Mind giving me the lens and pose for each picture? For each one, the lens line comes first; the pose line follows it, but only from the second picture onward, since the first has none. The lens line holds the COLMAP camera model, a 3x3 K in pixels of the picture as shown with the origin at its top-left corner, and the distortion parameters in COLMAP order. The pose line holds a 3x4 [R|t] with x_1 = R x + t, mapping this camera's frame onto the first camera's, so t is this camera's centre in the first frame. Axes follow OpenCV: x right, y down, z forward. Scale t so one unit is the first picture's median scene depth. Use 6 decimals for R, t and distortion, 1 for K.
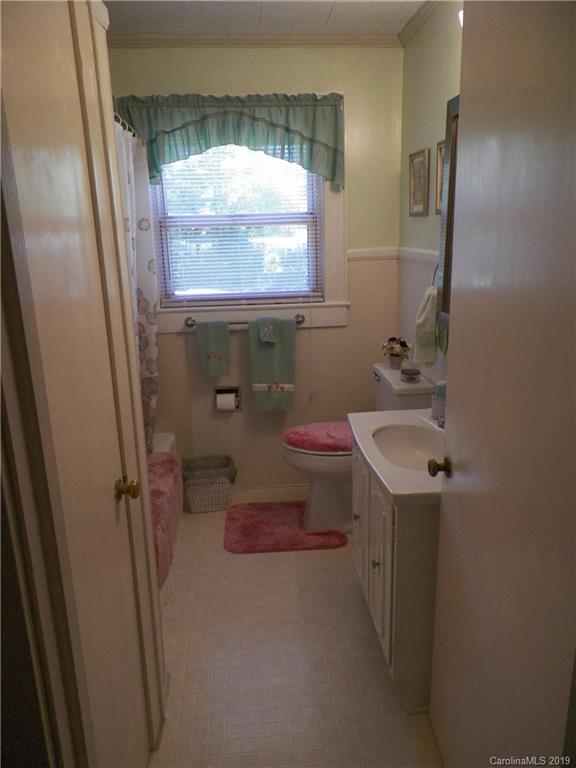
lens RADIAL K [[577.5, 0, 288.0], [0, 577.5, 384.0], [0, 0, 1]] dist [0.006809, 0.000959]
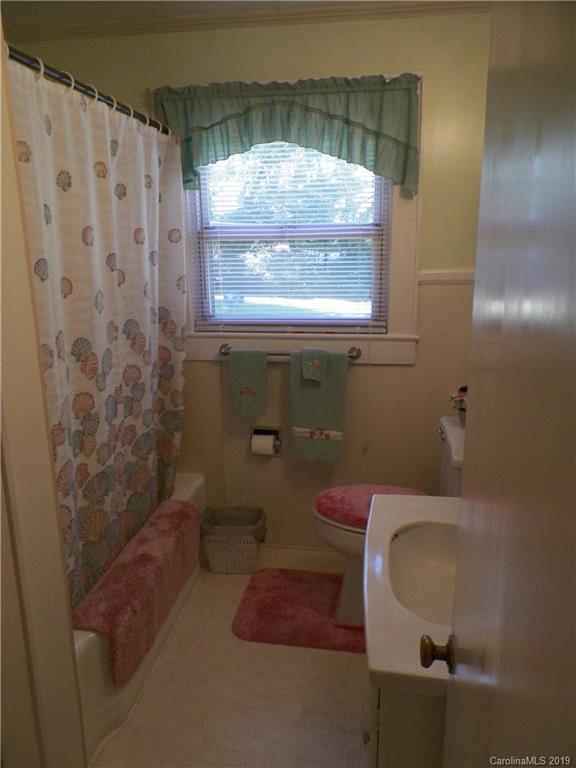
lens RADIAL K [[577.5, 0, 288.0], [0, 577.5, 384.0], [0, 0, 1]] dist [0.006809, 0.000959]
pose [[0.974372, 0.069580, -0.213913, 0.112437], [-0.072920, 0.997308, -0.007751, -0.059035], [0.212797, 0.023151, 0.976822, 0.192850]]
